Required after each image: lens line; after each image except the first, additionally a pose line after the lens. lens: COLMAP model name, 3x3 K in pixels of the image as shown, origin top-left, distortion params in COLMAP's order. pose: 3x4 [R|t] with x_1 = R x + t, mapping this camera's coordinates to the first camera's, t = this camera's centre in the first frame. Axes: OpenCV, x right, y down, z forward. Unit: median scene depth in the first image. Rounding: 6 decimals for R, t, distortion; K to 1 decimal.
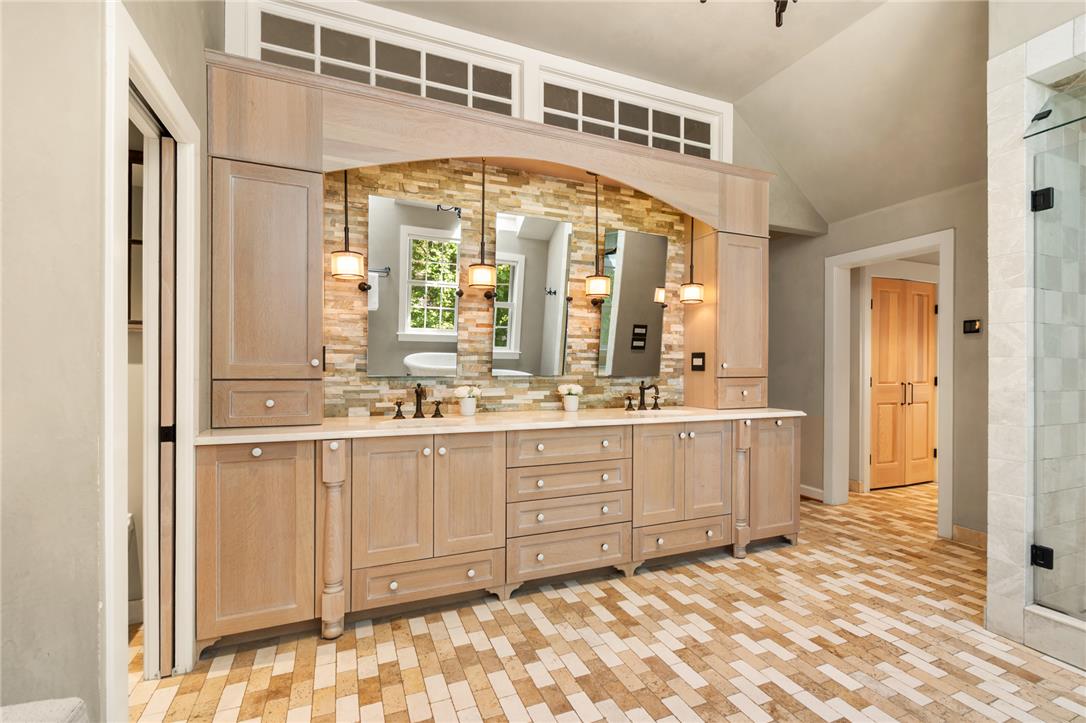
lens RADIAL K [[493.0, 0, 543.7], [0, 493.0, 366.4], [0, 0, 1]] dist [0.001468, -0.002392]
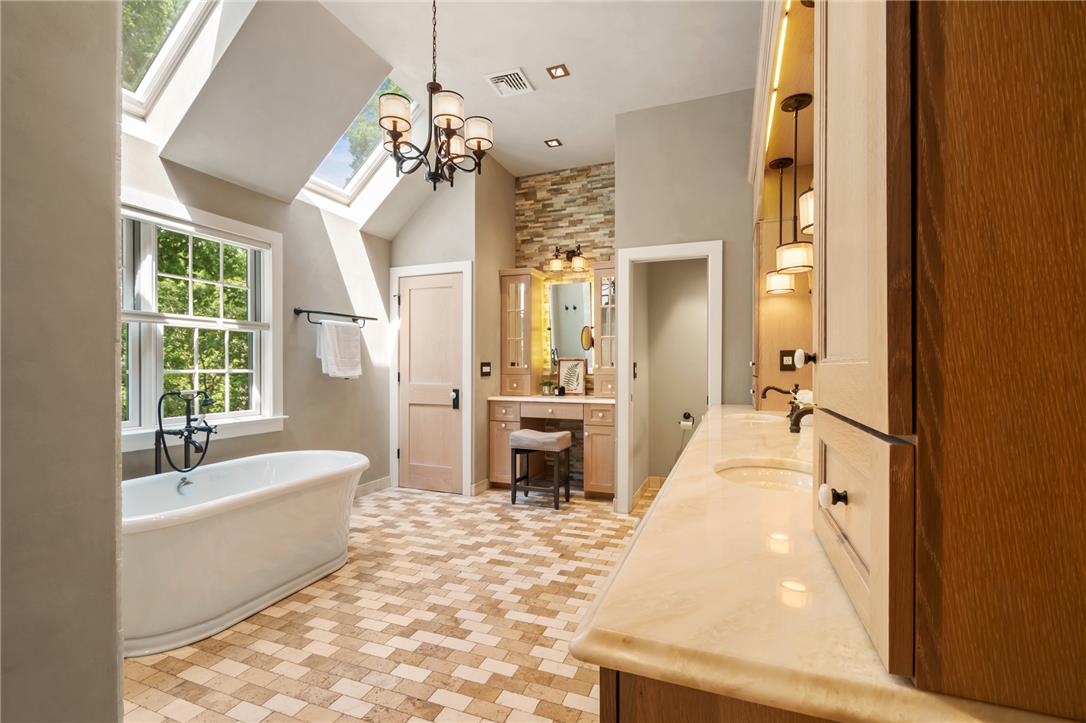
lens RADIAL K [[493.0, 0, 543.7], [0, 493.0, 365.9], [0, 0, 1]] dist [0.001468, -0.002392]
pose [[-0.706211, -0.004020, -0.707990, 1.115217], [-0.000806, 0.999988, -0.004875, 0.007486], [0.708001, -0.002872, -0.706206, 1.889775]]
